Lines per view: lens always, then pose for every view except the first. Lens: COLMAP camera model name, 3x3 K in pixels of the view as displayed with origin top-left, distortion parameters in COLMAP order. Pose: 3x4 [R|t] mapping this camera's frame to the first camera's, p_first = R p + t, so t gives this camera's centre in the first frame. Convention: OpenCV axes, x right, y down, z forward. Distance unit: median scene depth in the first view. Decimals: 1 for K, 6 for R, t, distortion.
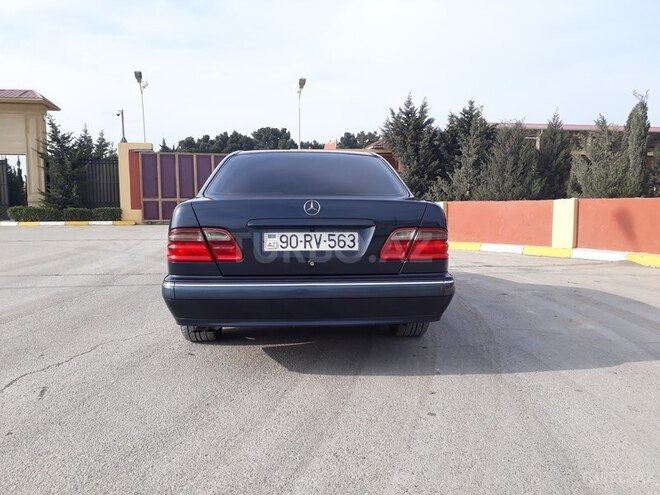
lens RADIAL K [[521.4, 0, 330.0], [0, 521.4, 247.5], [0, 0, 1]] dist [0.133513, -0.229991]
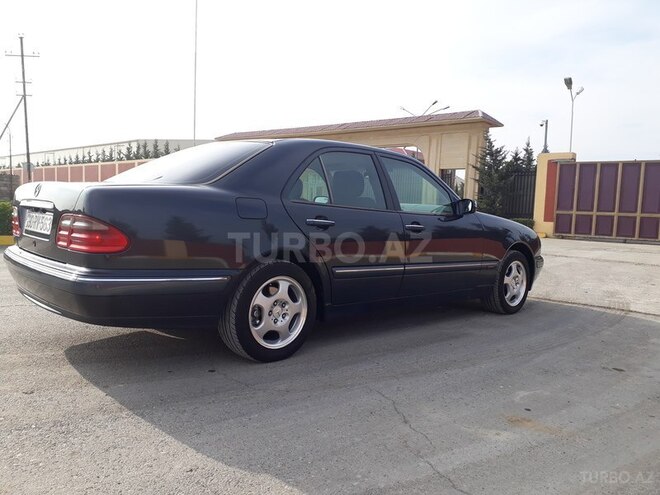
lens RADIAL K [[521.4, 0, 330.0], [0, 521.4, 247.5], [0, 0, 1]] dist [0.133513, -0.229991]
pose [[0.633027, 0.091853, -0.768661, 0.126371], [-0.112460, 0.993314, 0.026082, -0.005981], [0.765918, 0.069933, 0.639124, 0.083355]]
